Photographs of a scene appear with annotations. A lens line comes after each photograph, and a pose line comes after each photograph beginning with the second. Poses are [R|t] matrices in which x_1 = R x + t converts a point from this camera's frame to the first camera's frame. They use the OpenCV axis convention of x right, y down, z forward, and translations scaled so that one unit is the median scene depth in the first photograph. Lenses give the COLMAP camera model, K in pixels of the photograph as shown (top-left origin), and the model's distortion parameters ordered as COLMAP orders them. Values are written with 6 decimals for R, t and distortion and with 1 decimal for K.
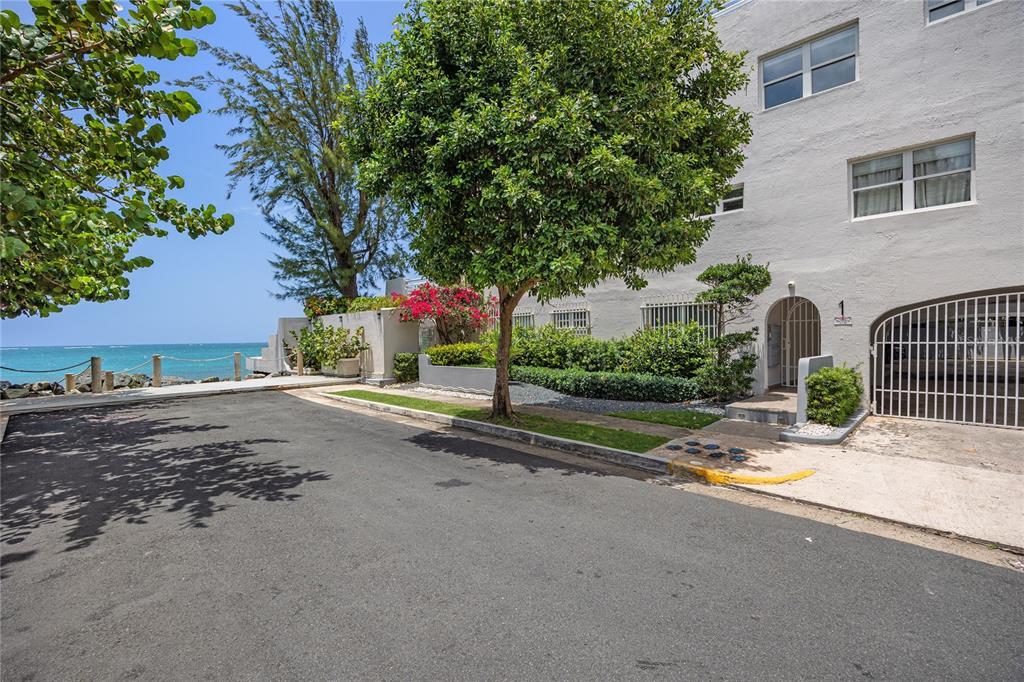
lens RADIAL K [[471.4, 0, 512.7], [0, 471.4, 341.5], [0, 0, 1]] dist [-0.005118, -0.000279]
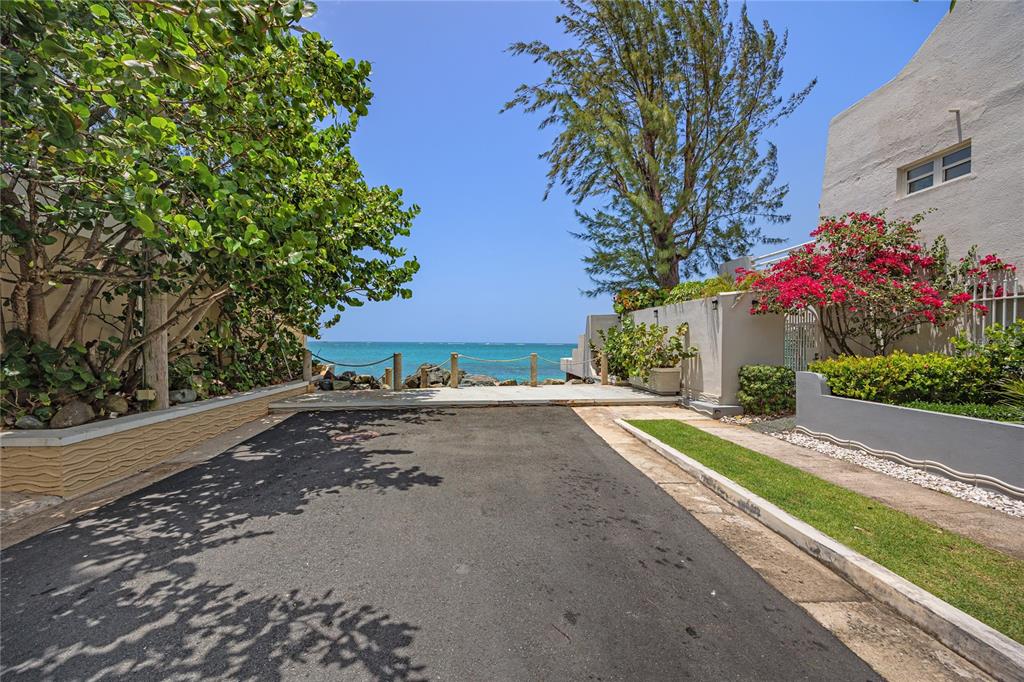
lens RADIAL K [[387.9, 0, 511.8], [0, 387.9, 339.1], [0, 0, 1]] dist [-0.006401, 0.000250]
pose [[0.751353, 0.017434, -0.659670, -0.136543], [-0.025954, 0.999658, -0.003143, 0.000234], [0.659389, 0.019482, 0.751549, 0.406770]]
